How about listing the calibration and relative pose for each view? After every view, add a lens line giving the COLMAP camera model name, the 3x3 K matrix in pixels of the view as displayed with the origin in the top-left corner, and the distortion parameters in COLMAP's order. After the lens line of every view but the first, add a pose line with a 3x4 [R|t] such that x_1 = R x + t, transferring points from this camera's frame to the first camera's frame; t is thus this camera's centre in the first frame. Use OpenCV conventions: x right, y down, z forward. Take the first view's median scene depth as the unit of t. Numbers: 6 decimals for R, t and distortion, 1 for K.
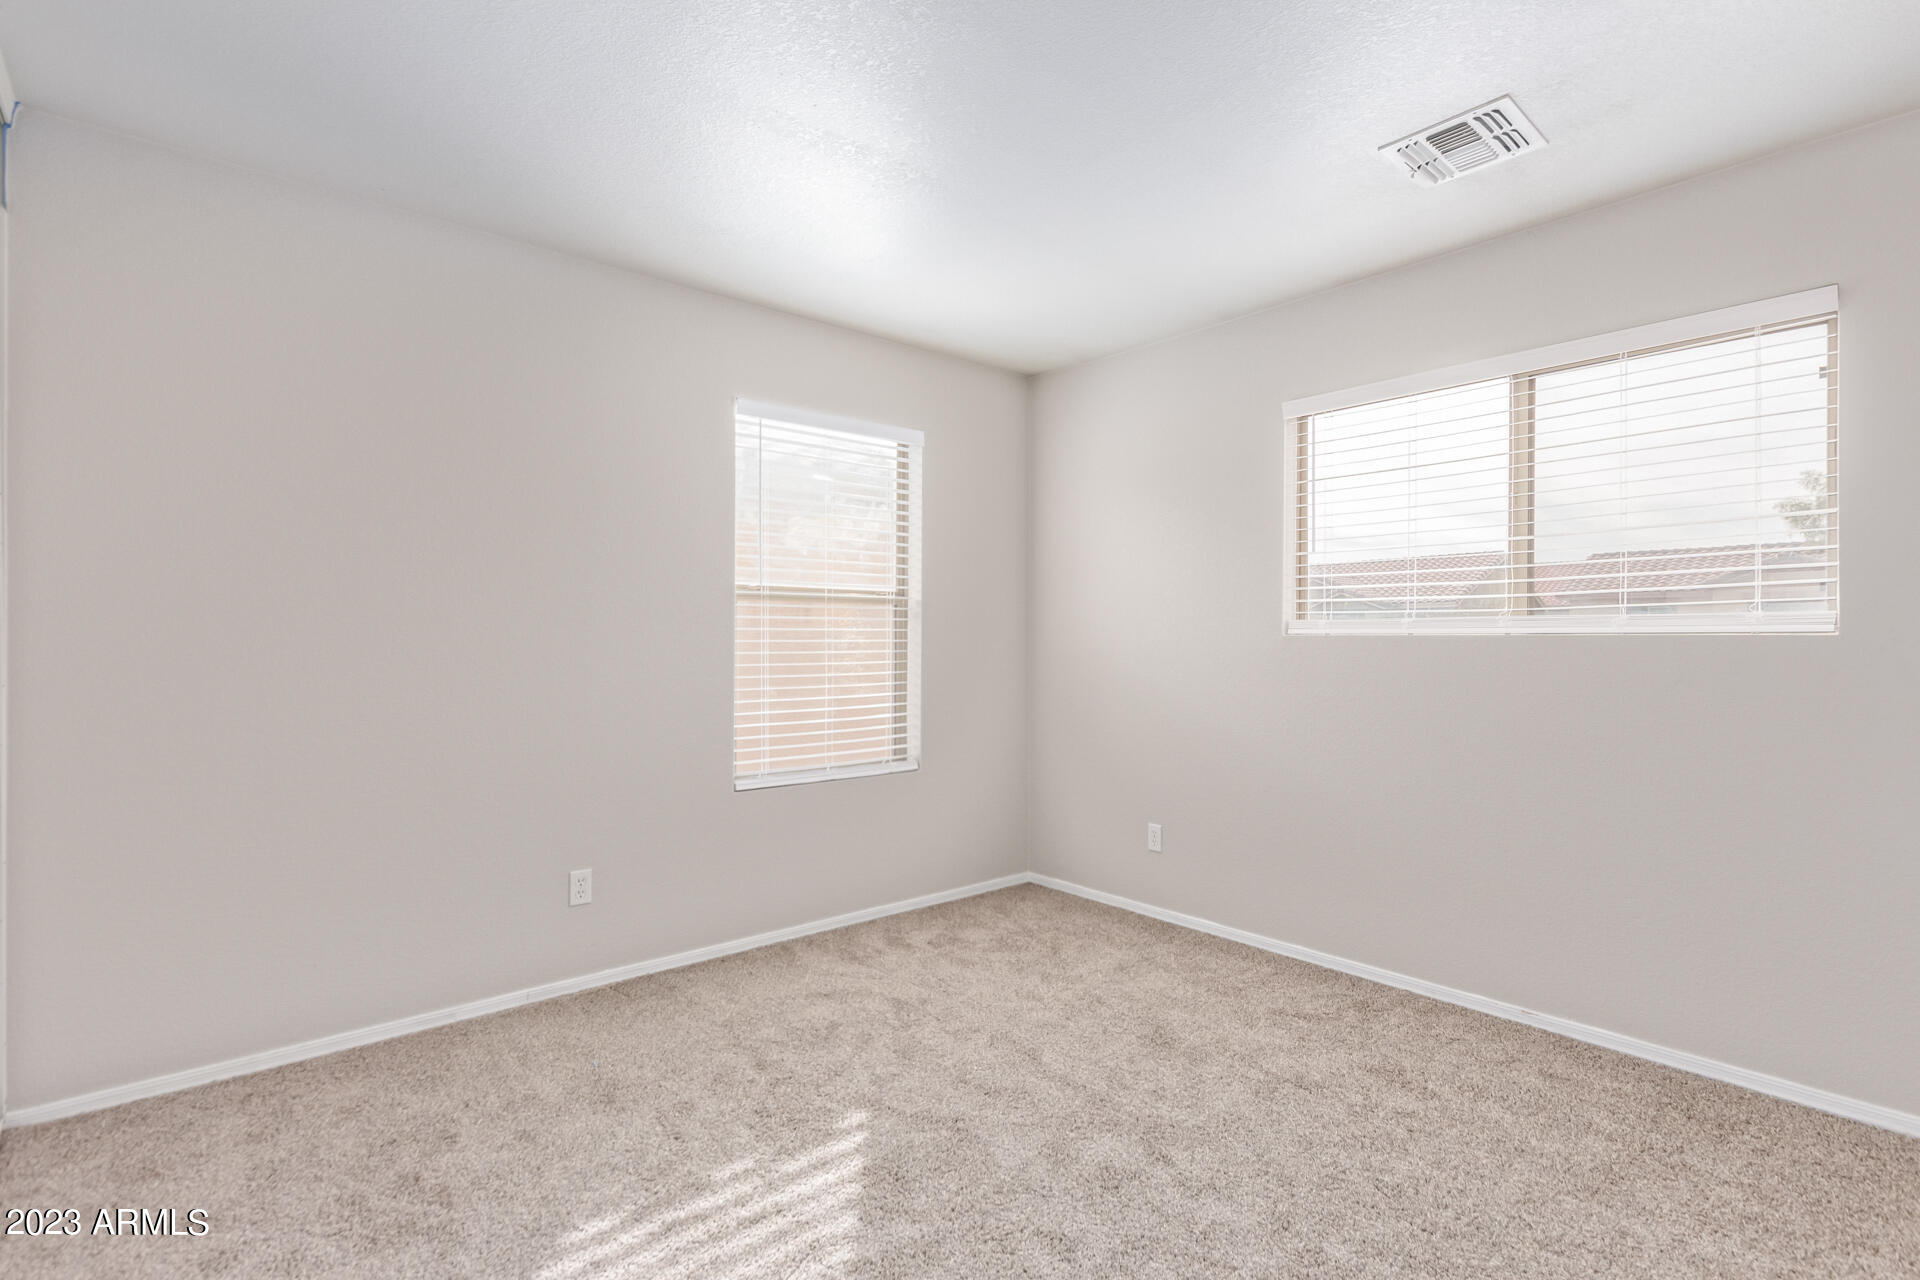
lens RADIAL K [[908.1, 0, 960.0], [0, 908.1, 640.0], [0, 0, 1]] dist [0.002897, 0.000187]
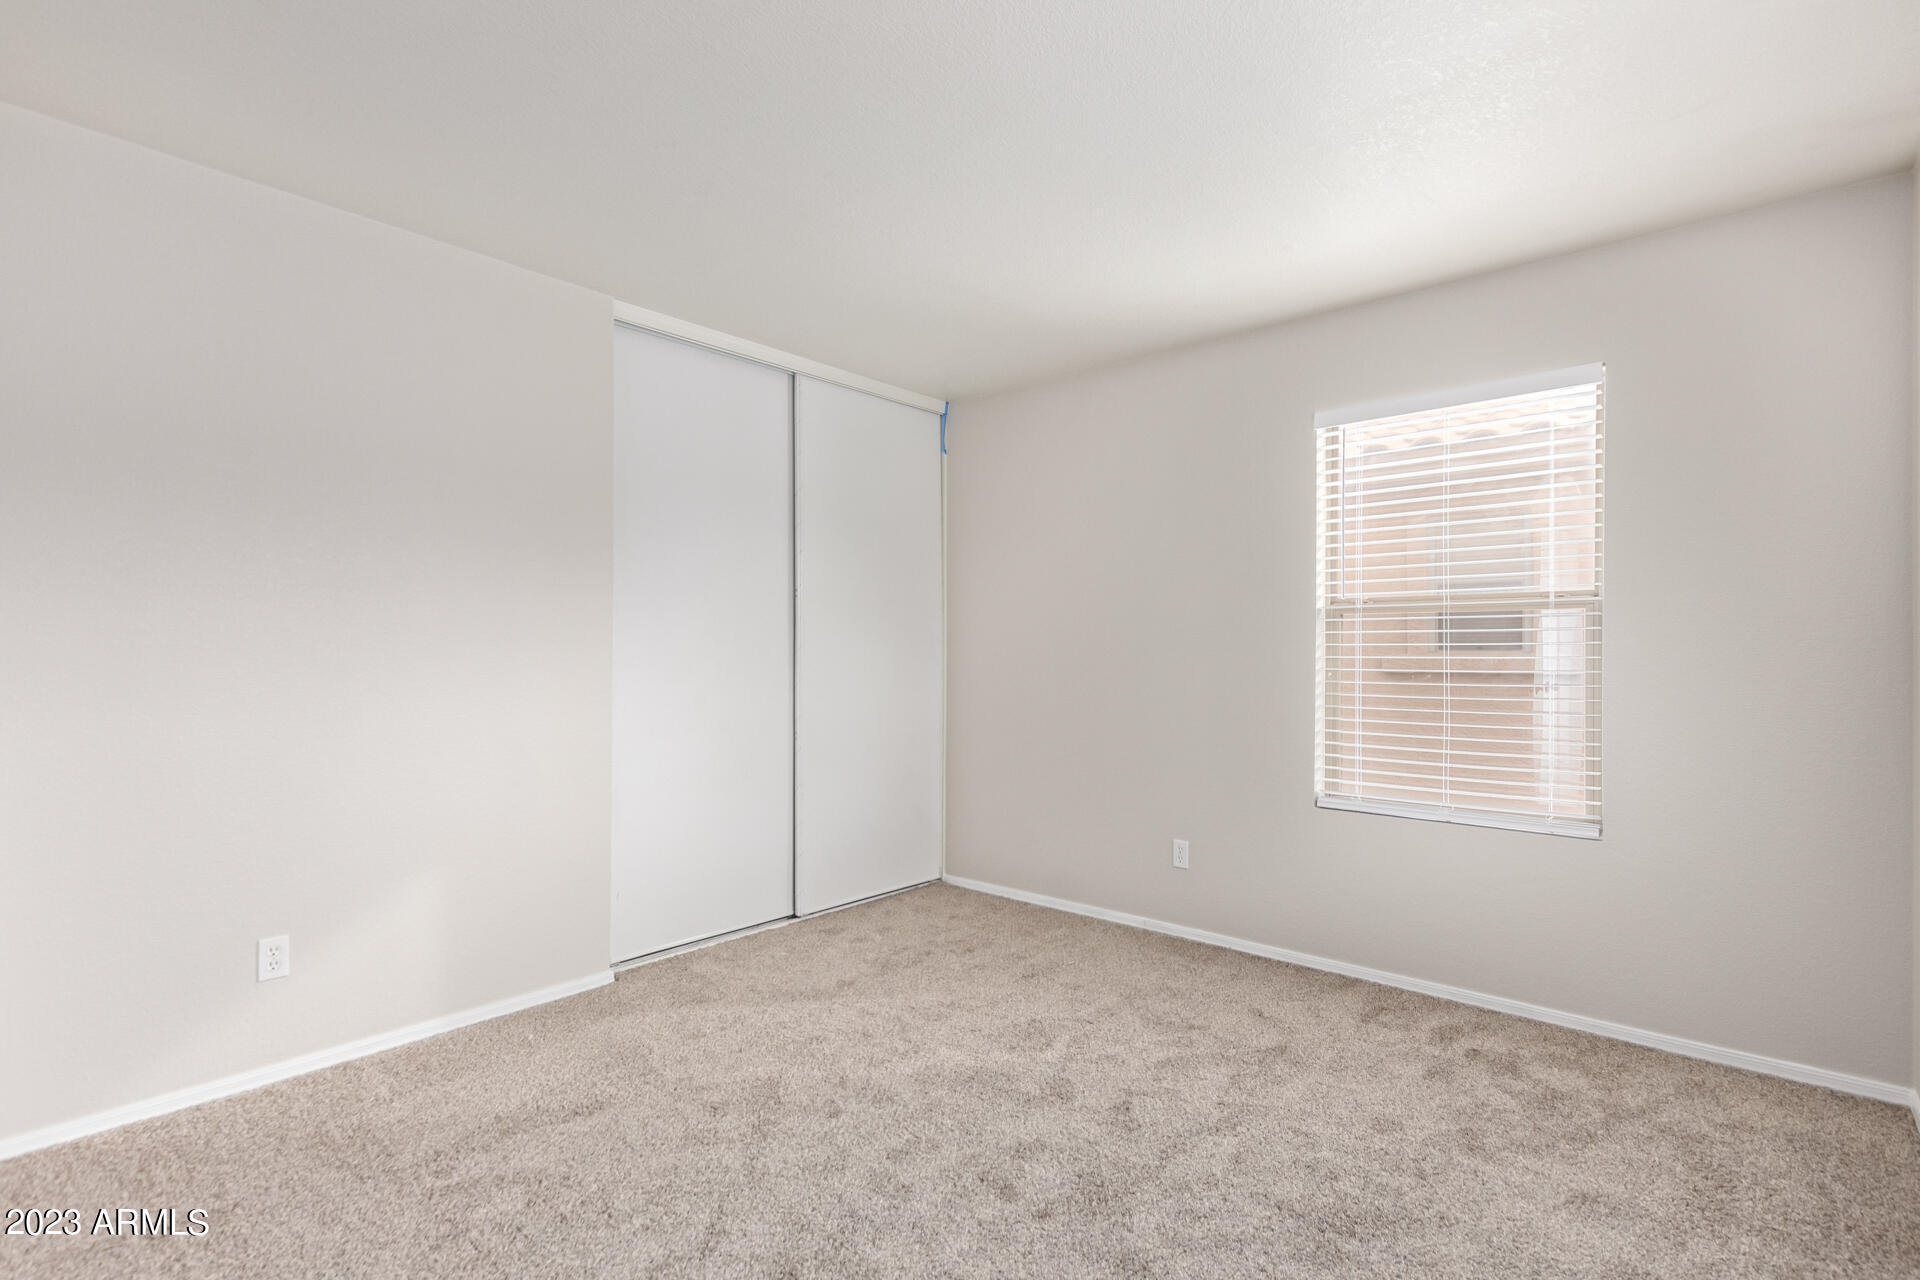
lens RADIAL K [[908.1, 0, 960.0], [0, 908.1, 640.0], [0, 0, 1]] dist [0.002897, 0.000187]
pose [[0.142774, -0.011216, -0.989692, 0.744777], [-0.007161, 0.999898, -0.012365, 0.000144], [0.989729, 0.008852, 0.142679, 0.511395]]
